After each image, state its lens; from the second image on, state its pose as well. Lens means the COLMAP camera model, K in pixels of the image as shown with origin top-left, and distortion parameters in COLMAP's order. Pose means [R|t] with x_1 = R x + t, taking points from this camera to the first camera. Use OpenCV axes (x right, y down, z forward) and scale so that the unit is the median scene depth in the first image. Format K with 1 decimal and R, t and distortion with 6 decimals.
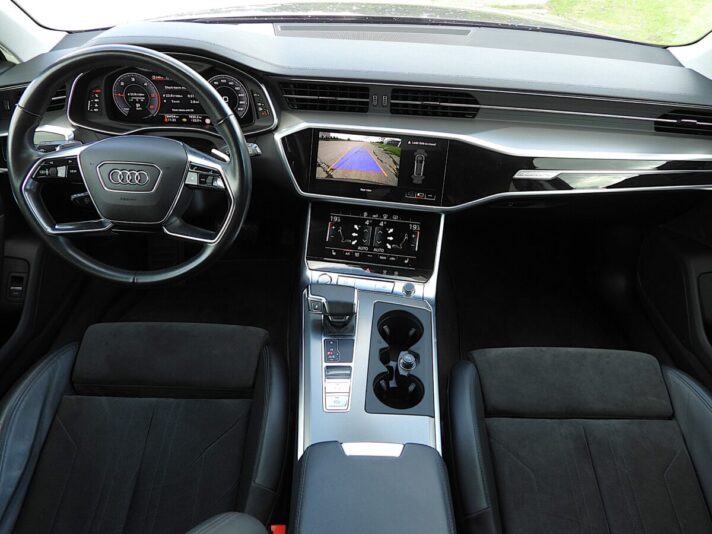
lens RADIAL K [[506.0, 0, 354.4], [0, 506.0, 269.1], [0, 0, 1]] dist [-0.023013, 0.008015]
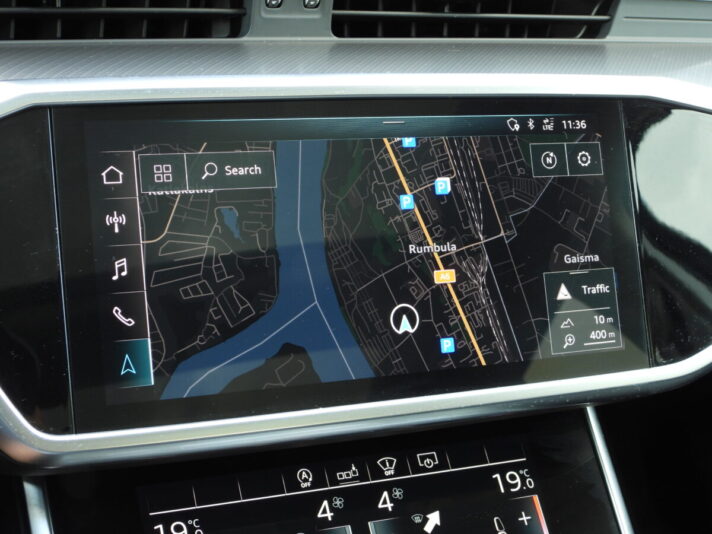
lens RADIAL K [[1142.4, 0, 356.5], [0, 1142.4, 262.7], [0, 0, 1]] dist [-0.084597, 0.000000]
pose [[0.858933, -0.142915, 0.491741, -0.198718], [0.263893, 0.946474, -0.185872, -0.103328], [-0.438856, 0.289418, 0.850672, 0.566836]]
